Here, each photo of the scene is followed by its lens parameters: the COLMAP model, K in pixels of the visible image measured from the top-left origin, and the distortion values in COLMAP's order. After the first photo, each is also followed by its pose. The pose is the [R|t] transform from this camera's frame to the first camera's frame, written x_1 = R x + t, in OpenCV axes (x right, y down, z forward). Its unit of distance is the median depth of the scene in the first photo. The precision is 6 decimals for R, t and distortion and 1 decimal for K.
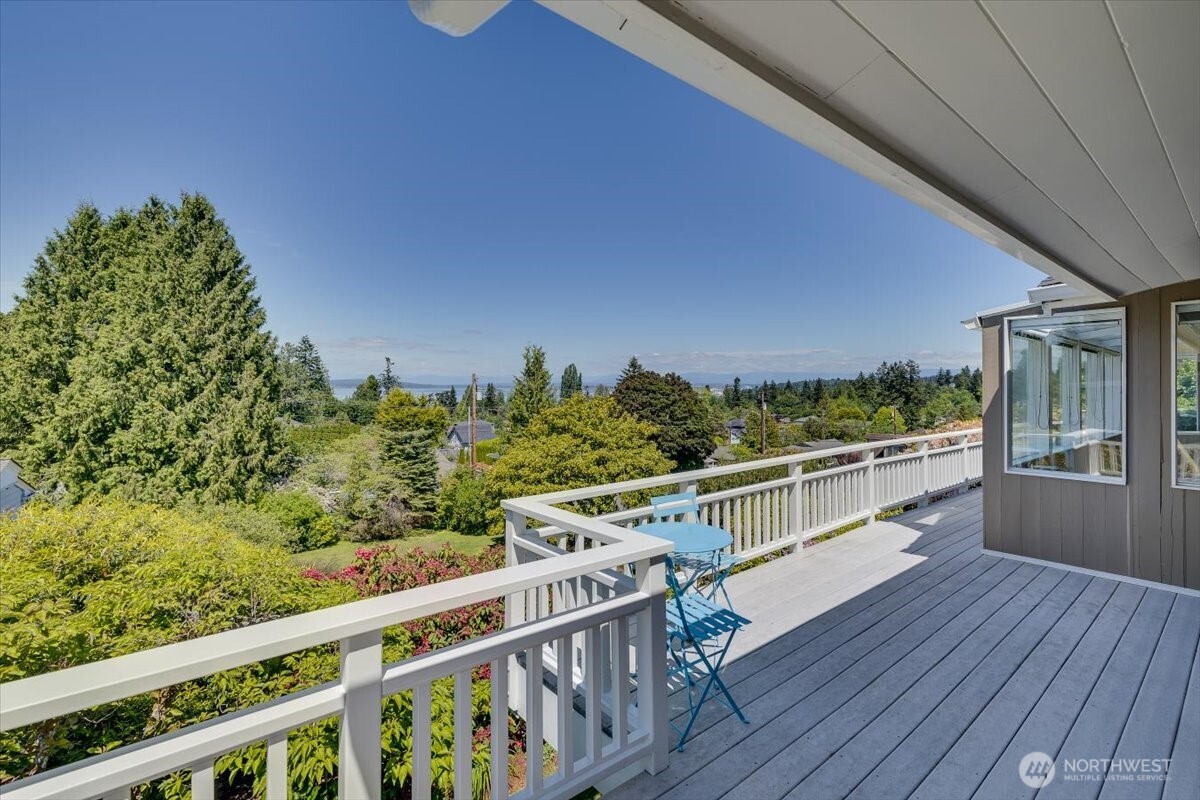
lens RADIAL K [[514.0, 0, 601.7], [0, 514.0, 381.4], [0, 0, 1]] dist [0.001040, 0.000366]
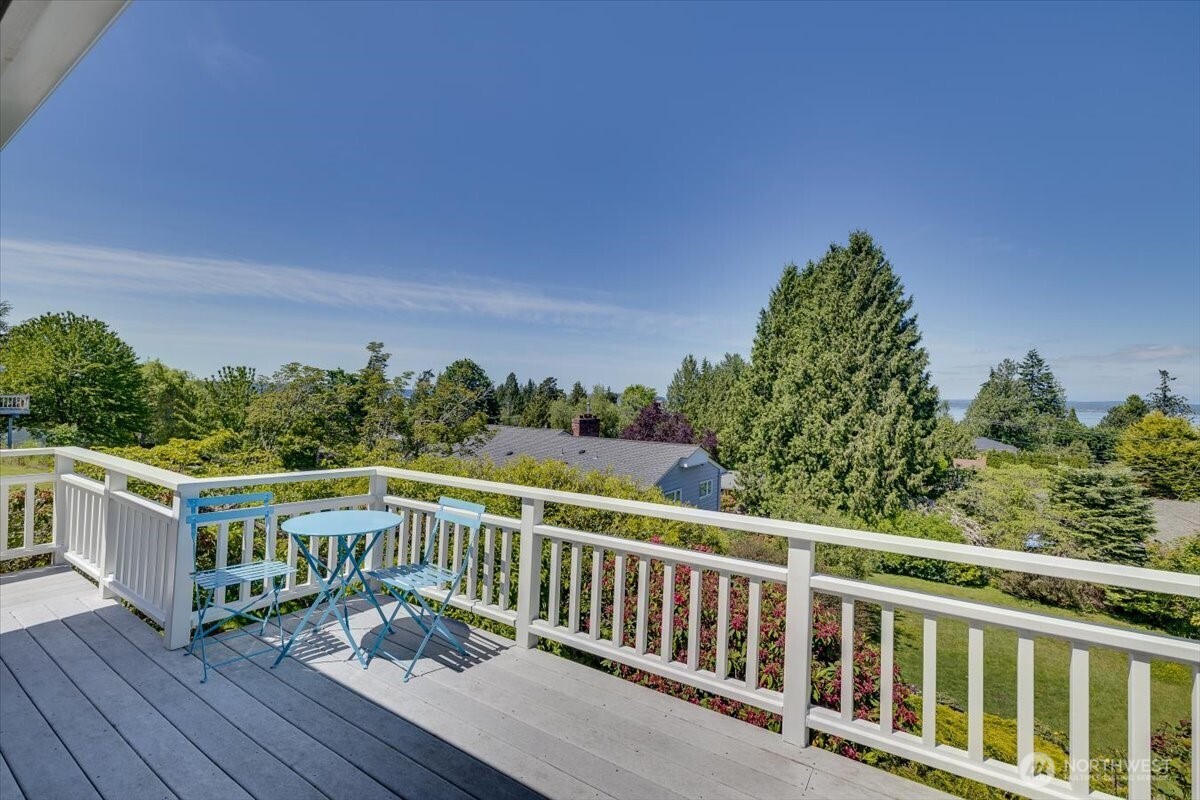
lens RADIAL K [[522.2, 0, 595.6], [0, 522.2, 394.2], [0, 0, 1]] dist [0.002154, 0.000290]
pose [[0.318648, -0.002427, -0.947870, 0.118929], [-0.011983, 0.999906, -0.006589, 0.005357], [0.947798, 0.013458, 0.318589, 0.108006]]
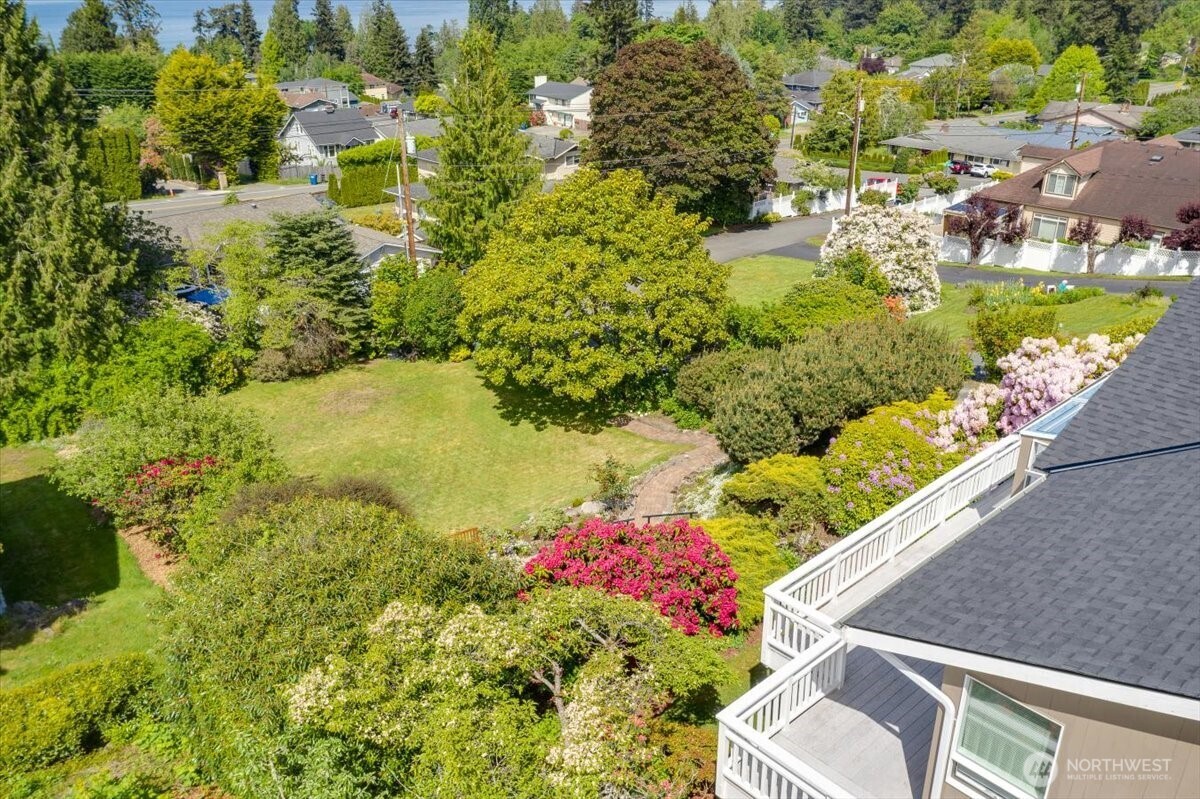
lens RADIAL K [[959.8, 0, 600.0], [0, 959.8, 399.5], [0, 0, 1]] dist [0.008186, 0.006737]
pose [[0.997808, -0.037767, 0.054339, -0.109156], [0.011354, 0.906674, 0.421679, -0.225354], [-0.065193, -0.420137, 0.905116, -0.233779]]
